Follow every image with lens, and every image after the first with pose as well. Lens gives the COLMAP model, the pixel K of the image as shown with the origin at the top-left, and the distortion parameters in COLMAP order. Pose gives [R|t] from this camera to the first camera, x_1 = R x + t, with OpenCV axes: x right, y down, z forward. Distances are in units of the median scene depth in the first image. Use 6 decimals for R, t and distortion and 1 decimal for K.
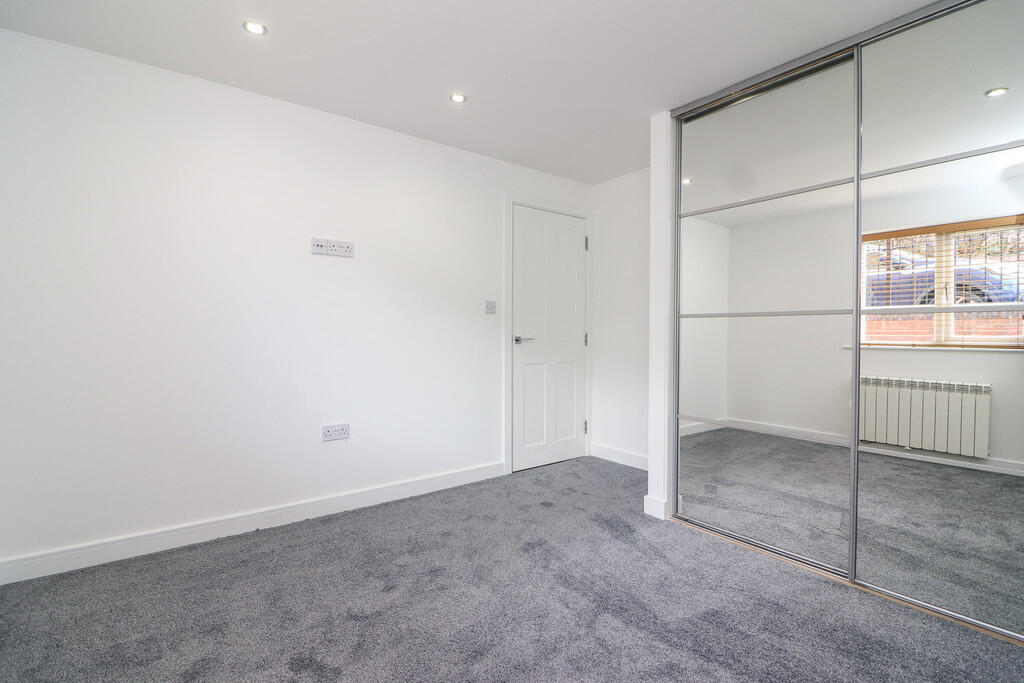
lens RADIAL K [[477.8, 0, 516.5], [0, 477.8, 336.2], [0, 0, 1]] dist [-0.016354, -0.000956]
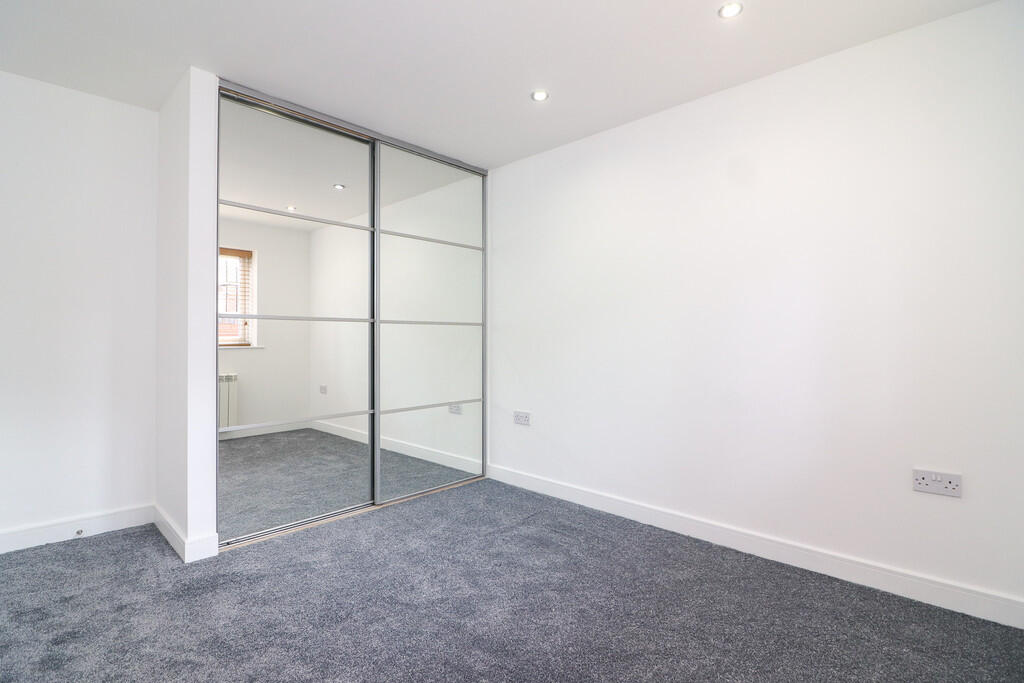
lens RADIAL K [[477.8, 0, 510.5], [0, 477.8, 341.3], [0, 0, 1]] dist [-0.016354, -0.000956]
pose [[-0.143106, -0.012429, 0.989629, -0.582553], [0.002357, 0.999914, 0.012899, -0.005820], [-0.989705, 0.004179, -0.143065, 0.583439]]
